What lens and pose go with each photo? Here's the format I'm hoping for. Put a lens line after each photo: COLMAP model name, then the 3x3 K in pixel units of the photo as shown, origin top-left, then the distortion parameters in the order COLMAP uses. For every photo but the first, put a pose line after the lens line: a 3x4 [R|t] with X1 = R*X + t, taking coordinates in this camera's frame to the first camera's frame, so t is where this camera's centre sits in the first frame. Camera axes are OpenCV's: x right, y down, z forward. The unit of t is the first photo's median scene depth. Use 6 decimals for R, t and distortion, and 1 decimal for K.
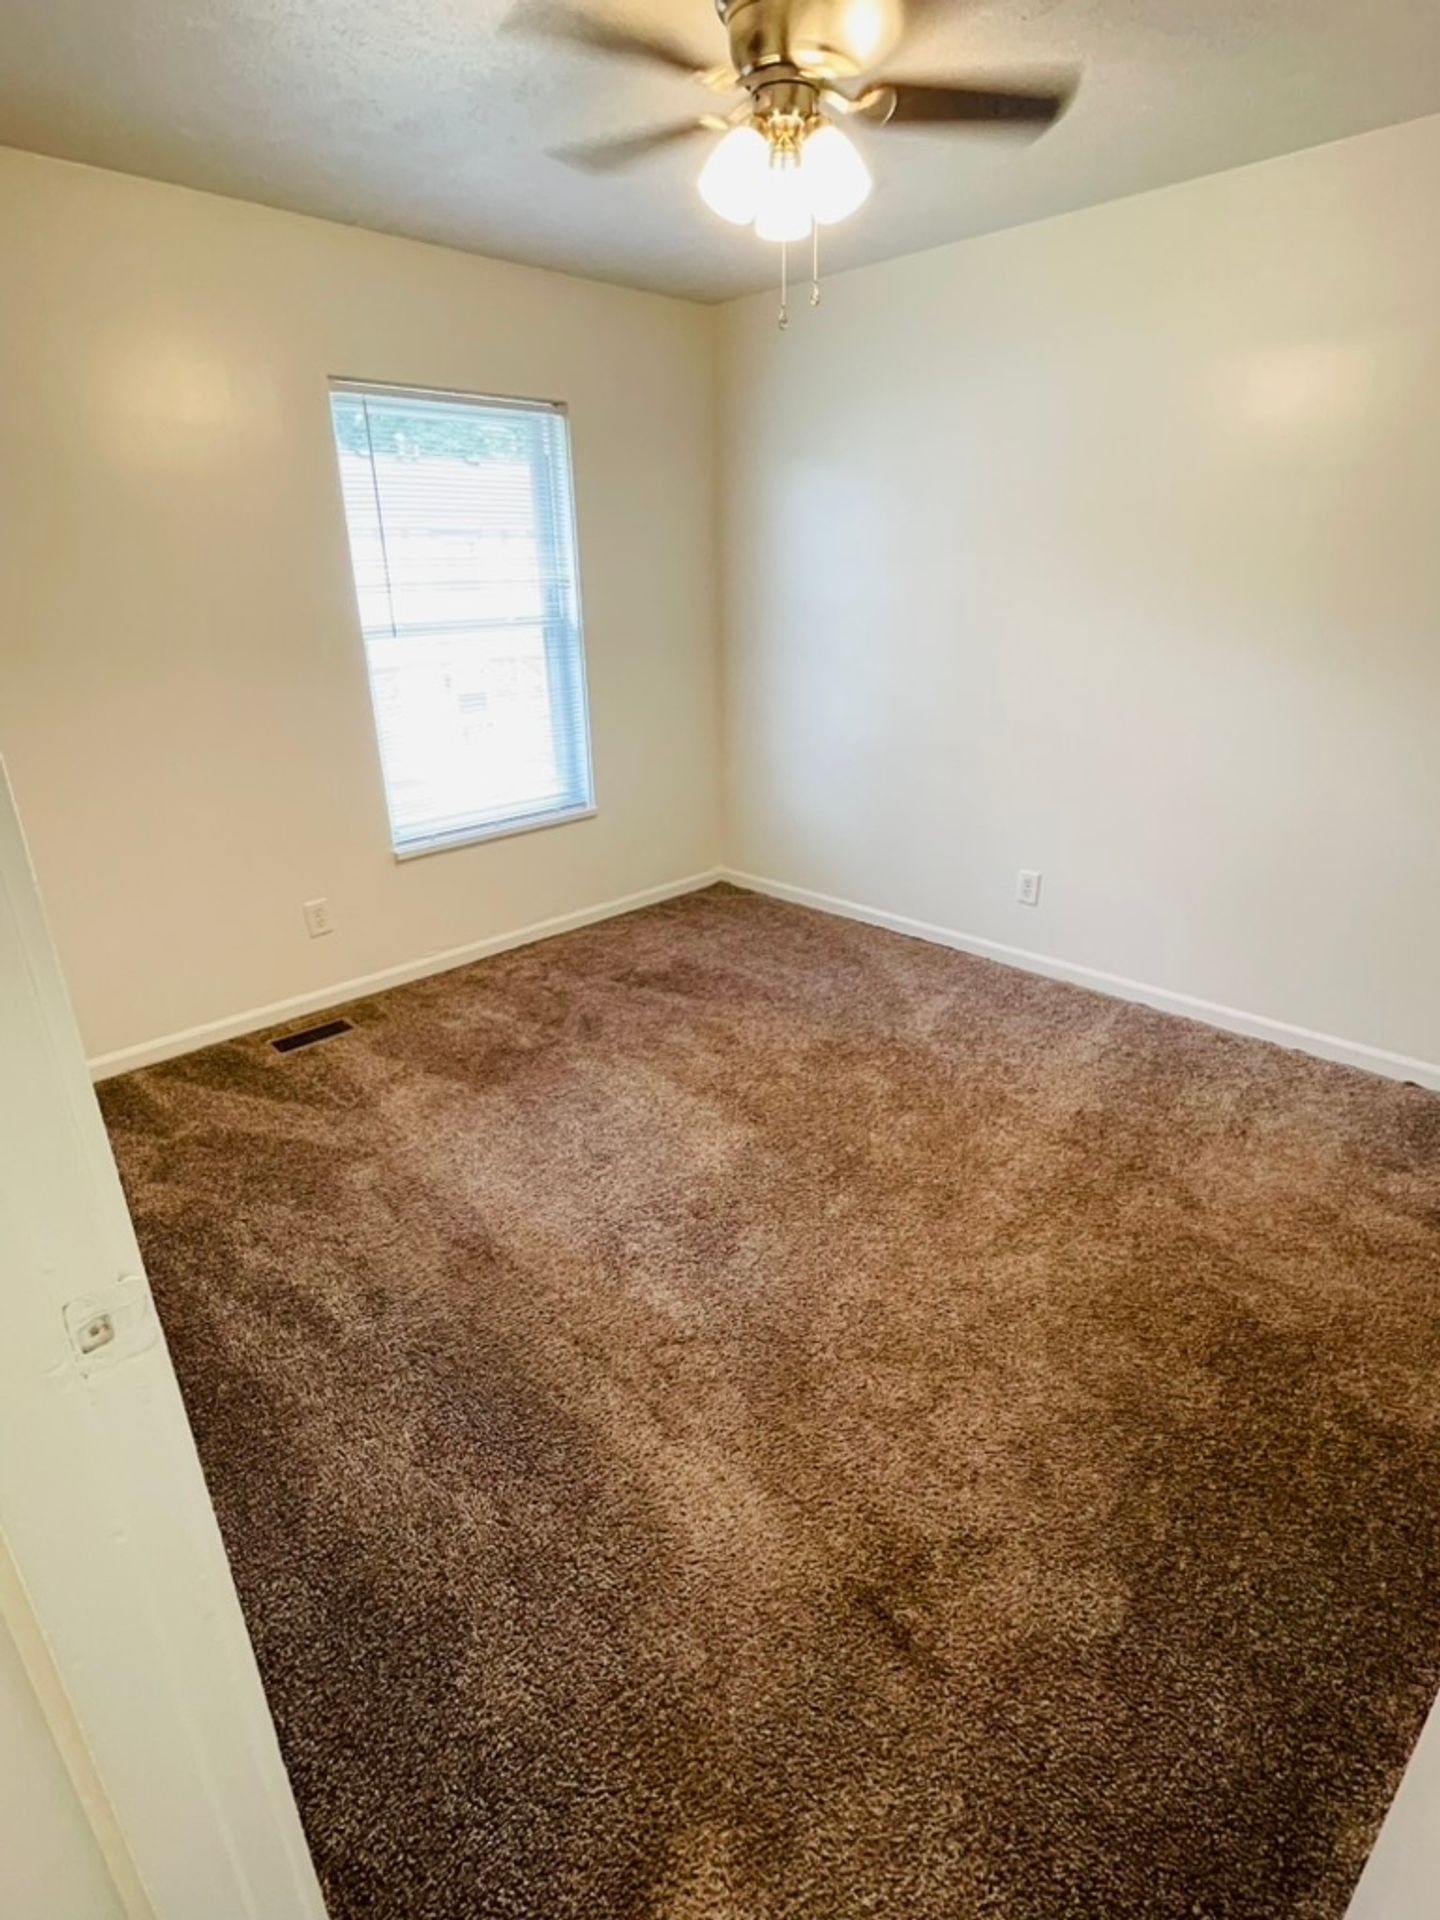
lens RADIAL K [[975.5, 0, 730.3], [0, 975.5, 965.4], [0, 0, 1]] dist [0.007420, 0.000145]
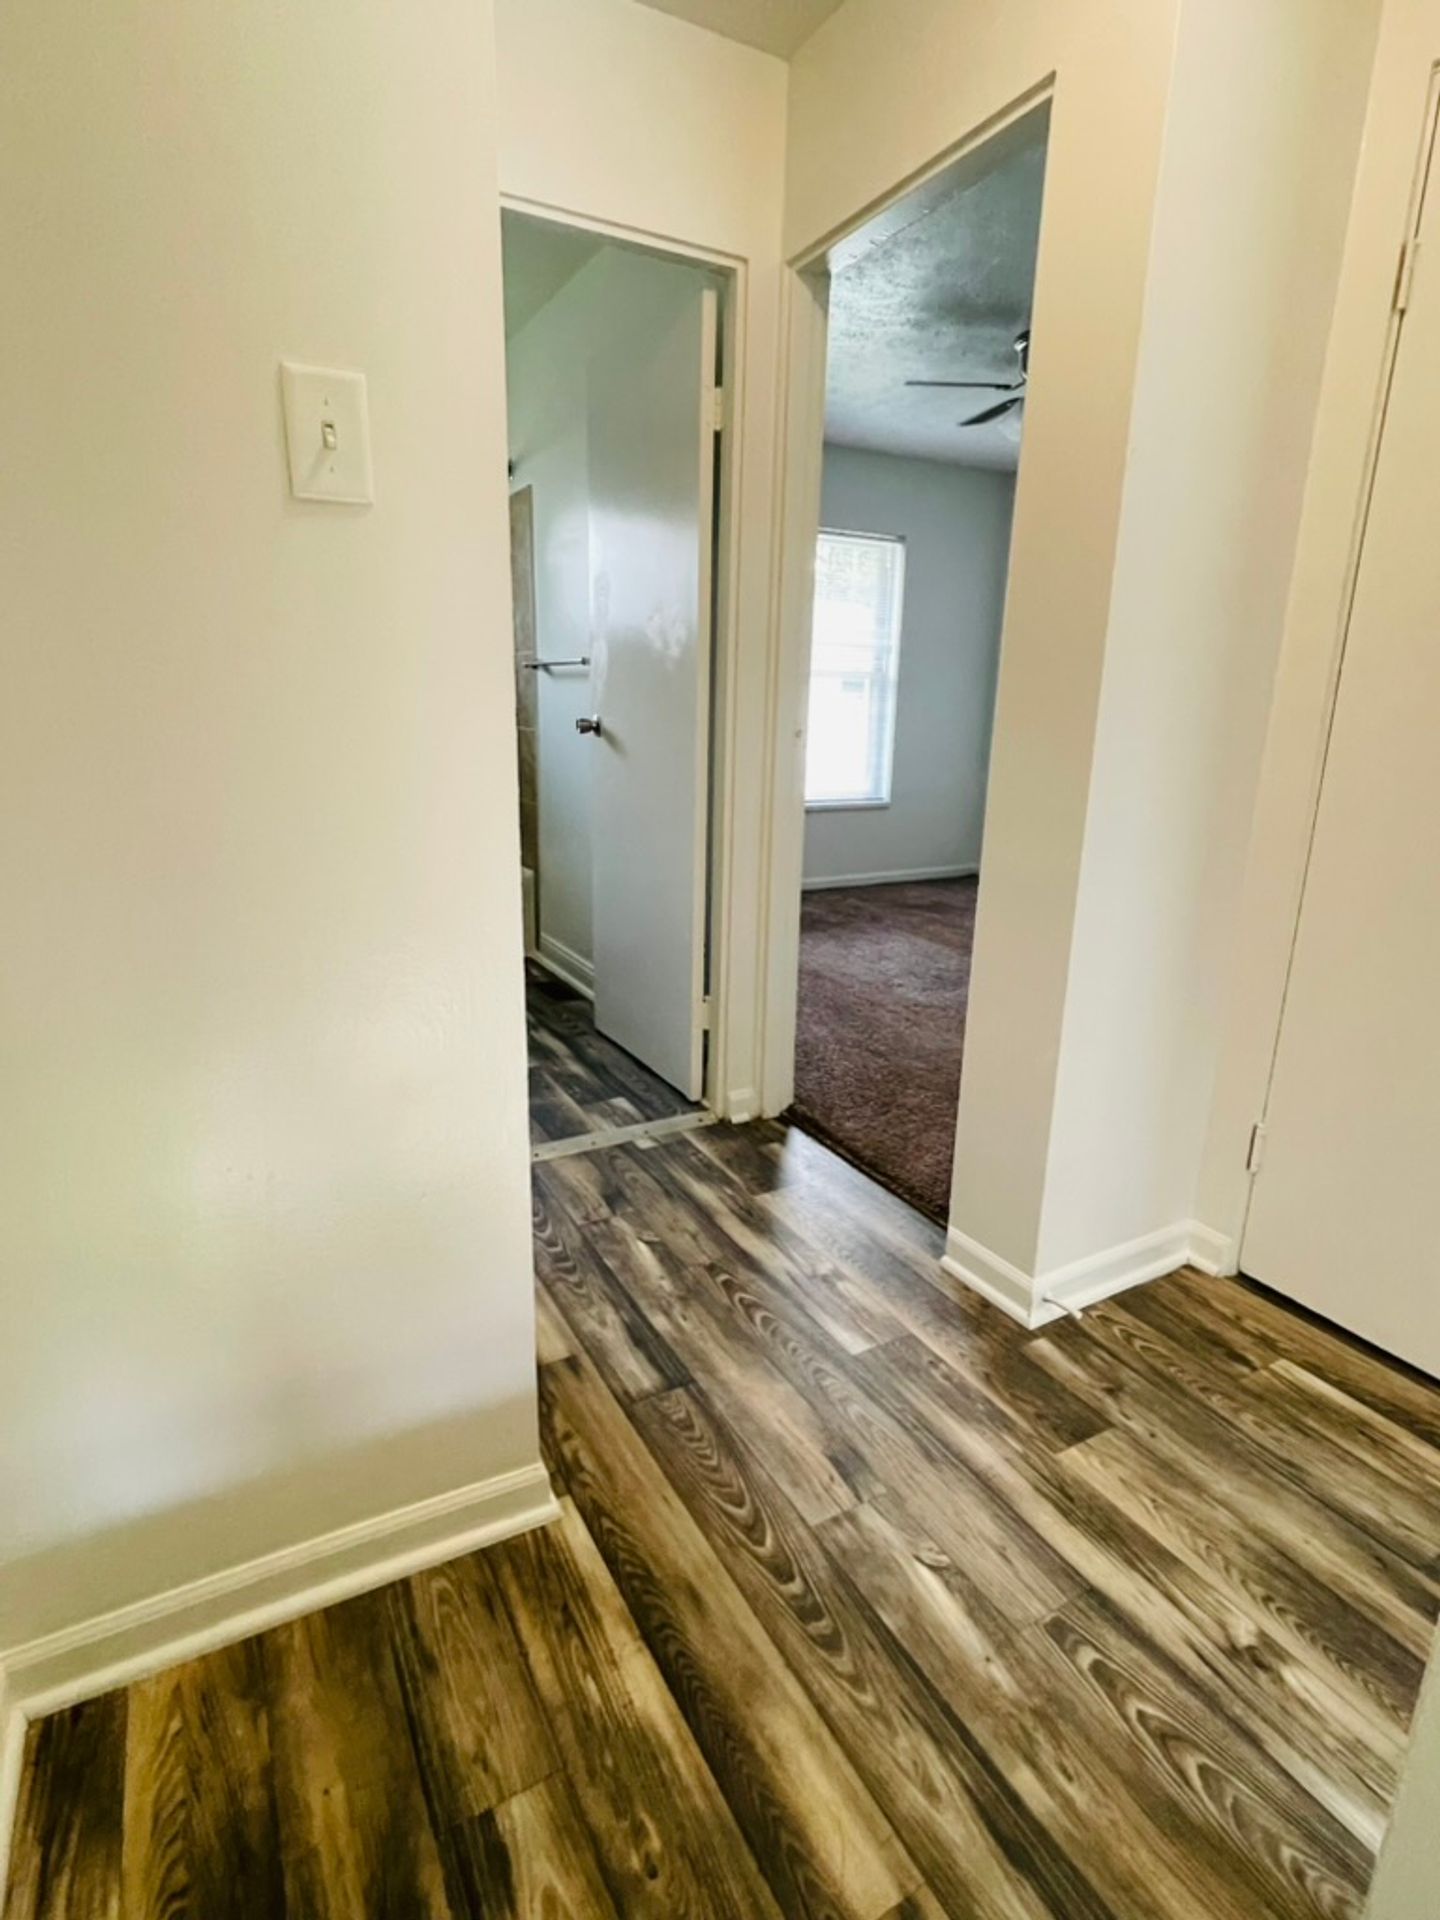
lens RADIAL K [[975.5, 0, 730.3], [0, 975.5, 965.4], [0, 0, 1]] dist [0.007420, 0.000145]
pose [[0.961069, 0.108967, -0.253913, 0.031275], [-0.134718, 0.987119, -0.086291, 0.256531], [0.241240, 0.117138, 0.963370, -0.460177]]
